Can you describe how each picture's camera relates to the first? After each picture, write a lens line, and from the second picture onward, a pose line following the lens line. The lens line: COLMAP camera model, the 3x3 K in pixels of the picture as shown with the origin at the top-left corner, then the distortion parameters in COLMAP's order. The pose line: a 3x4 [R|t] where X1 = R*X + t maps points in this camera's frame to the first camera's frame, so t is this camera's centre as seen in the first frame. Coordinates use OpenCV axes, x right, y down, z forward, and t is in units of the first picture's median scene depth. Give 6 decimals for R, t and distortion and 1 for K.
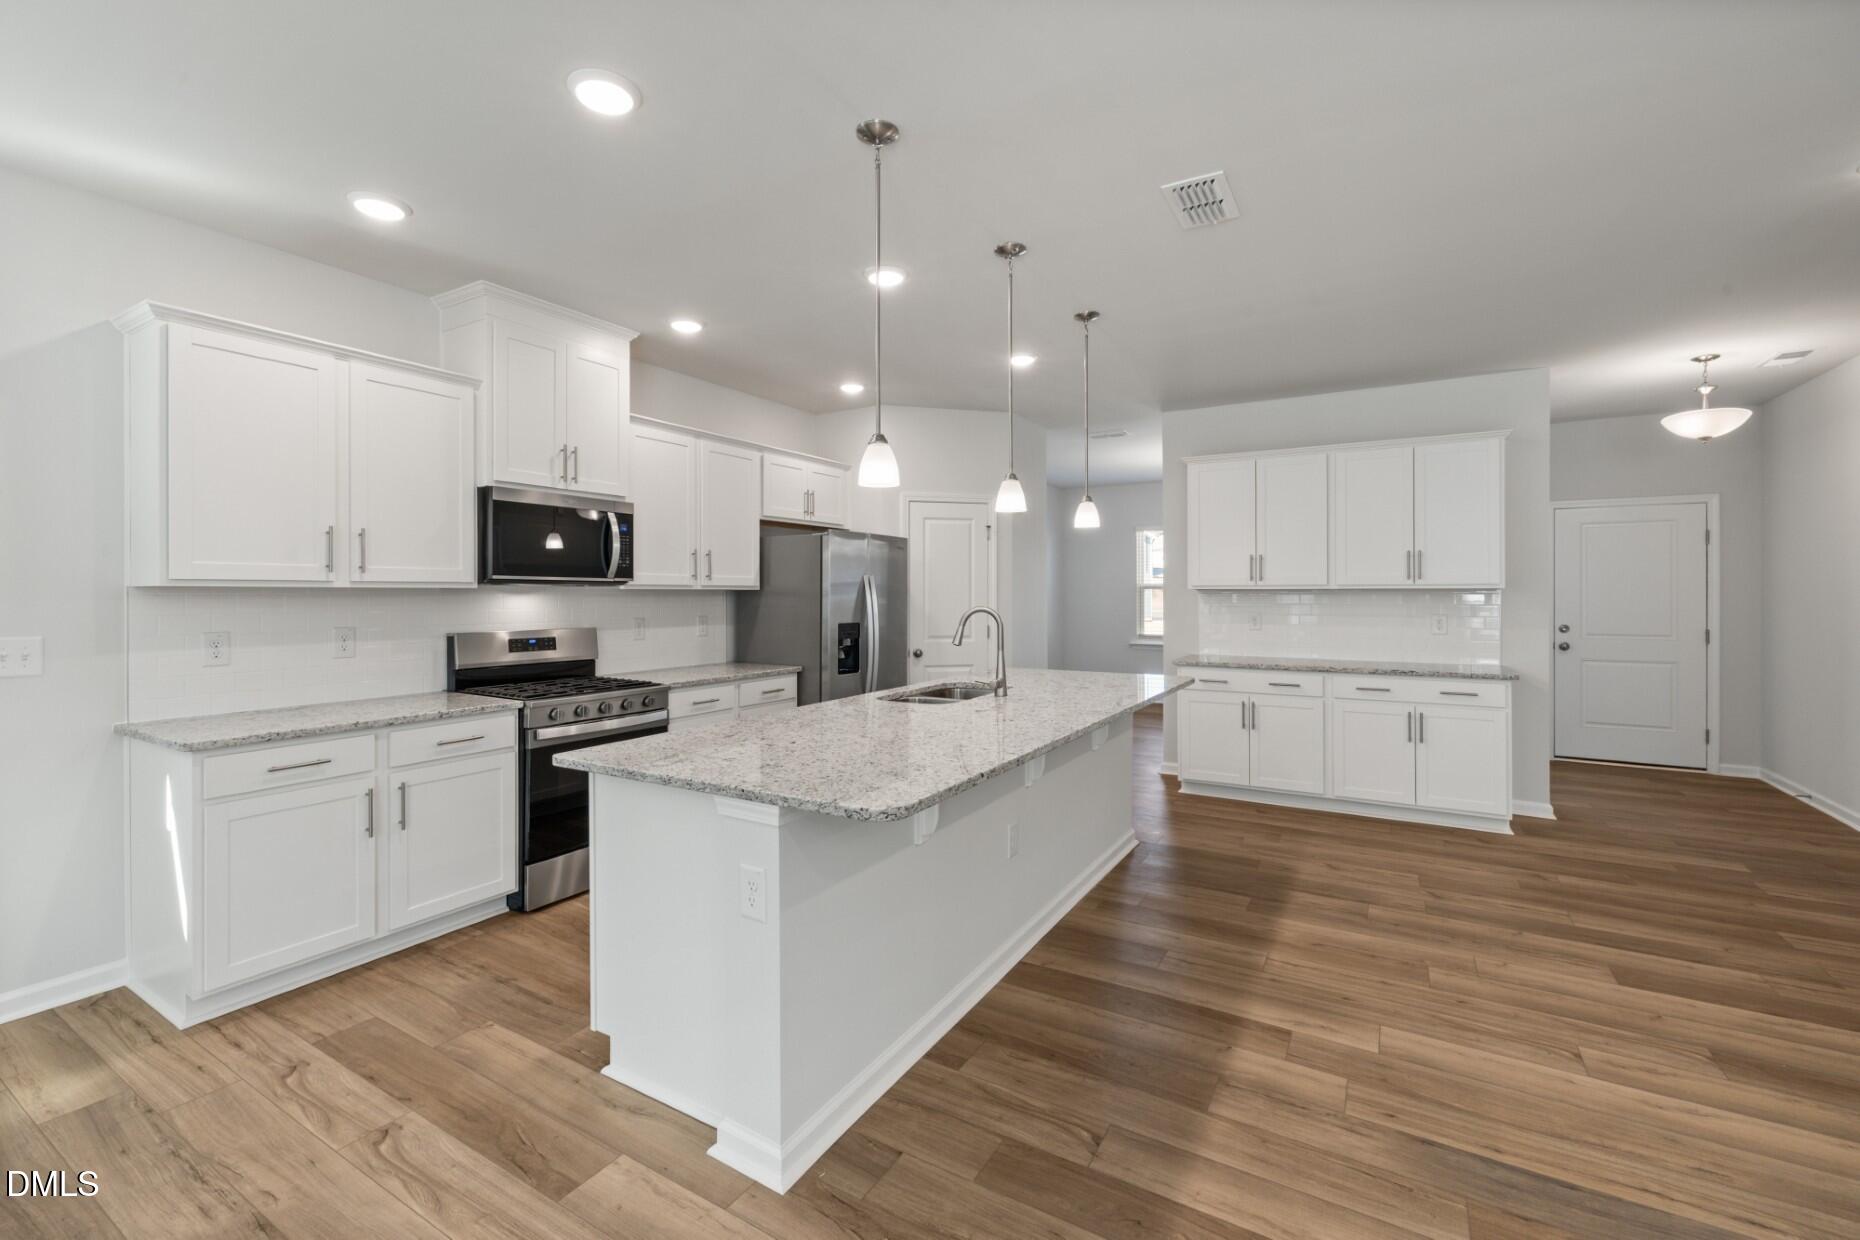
lens RADIAL K [[785.2, 0, 915.0], [0, 785.2, 596.9], [0, 0, 1]] dist [-0.001264, -0.000178]
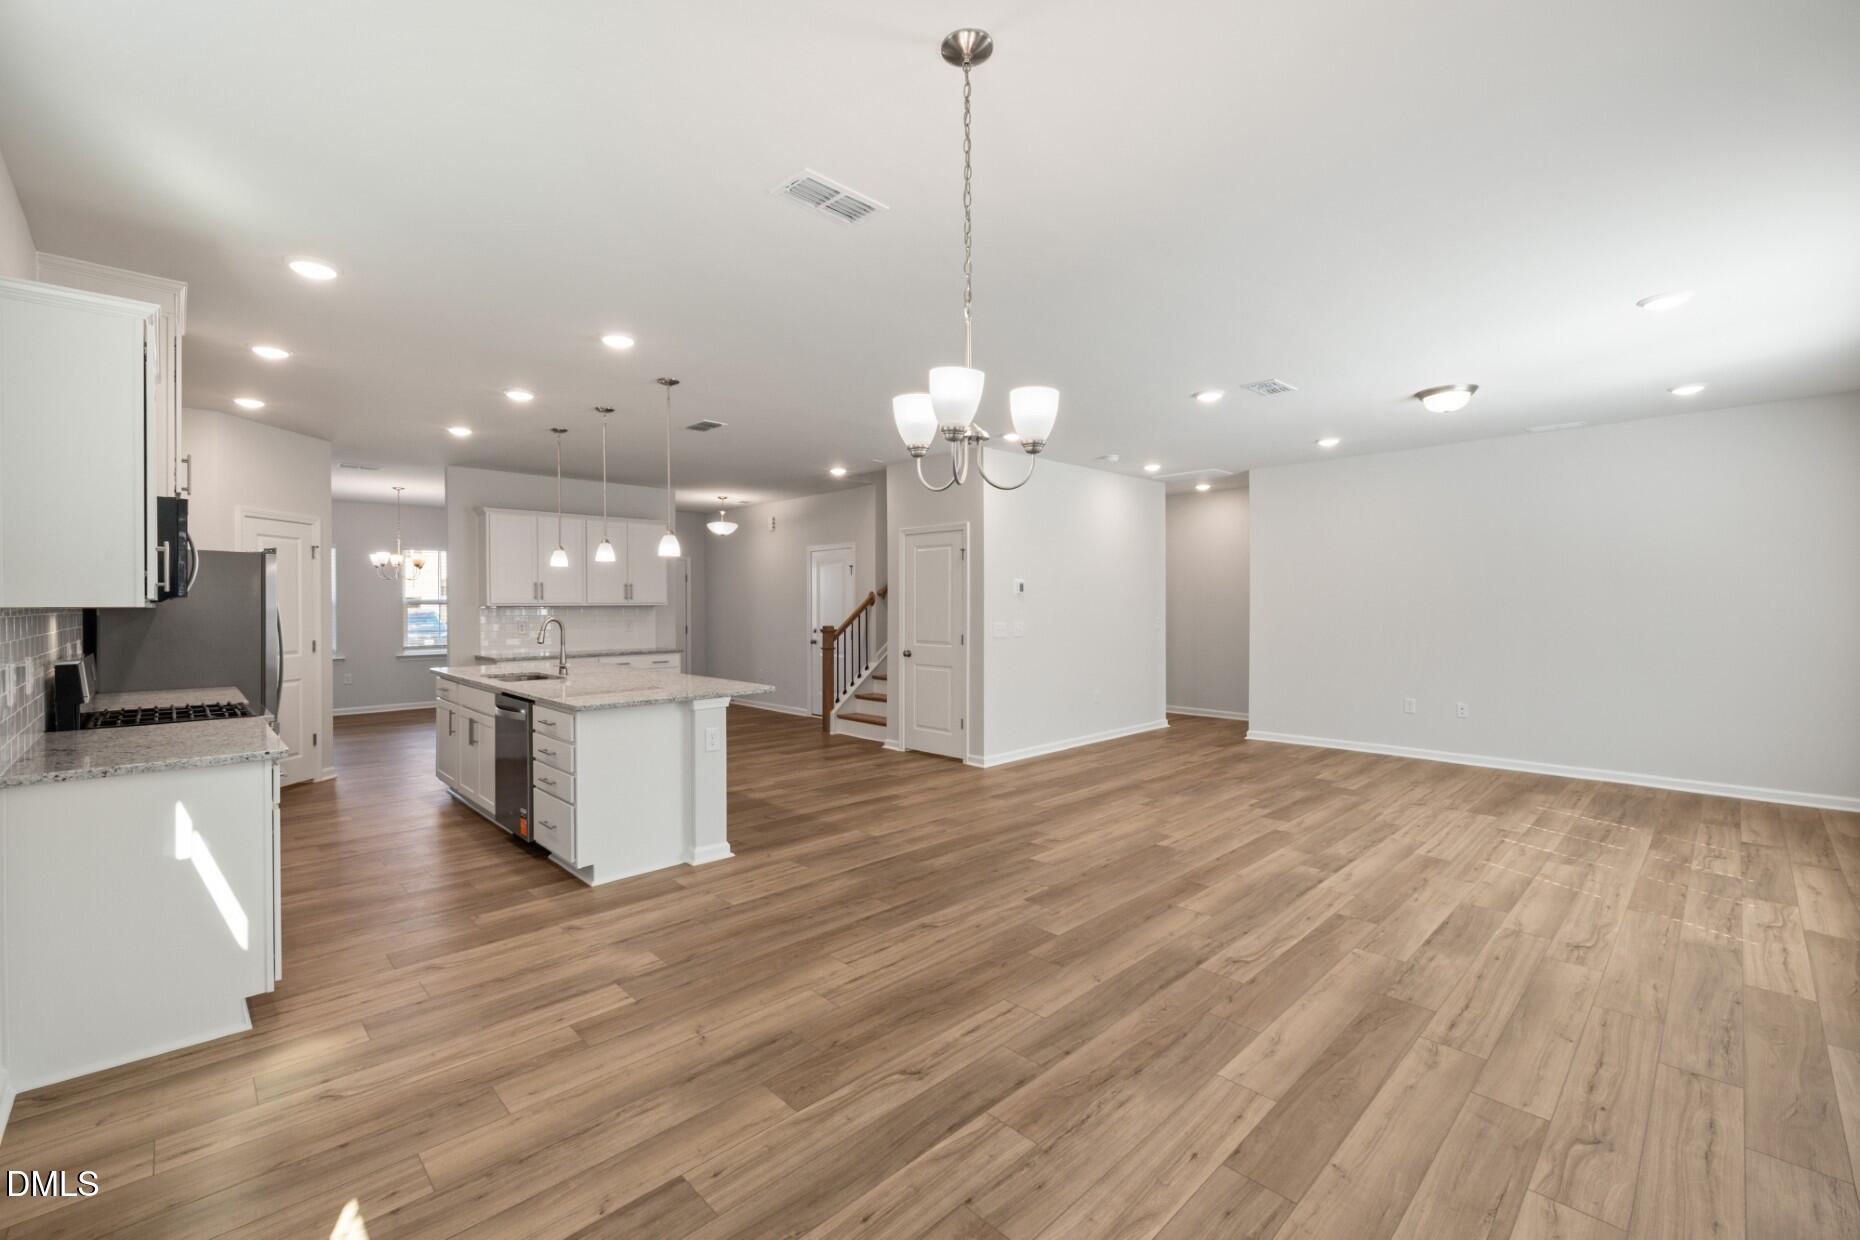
lens RADIAL K [[785.2, 0, 930.1], [0, 785.2, 611.0], [0, 0, 1]] dist [-0.001264, -0.000178]
pose [[0.246184, -0.008583, 0.969185, -1.658568], [0.010357, 0.999927, 0.006224, -0.003403], [-0.969168, 0.008506, 0.246255, -0.134719]]
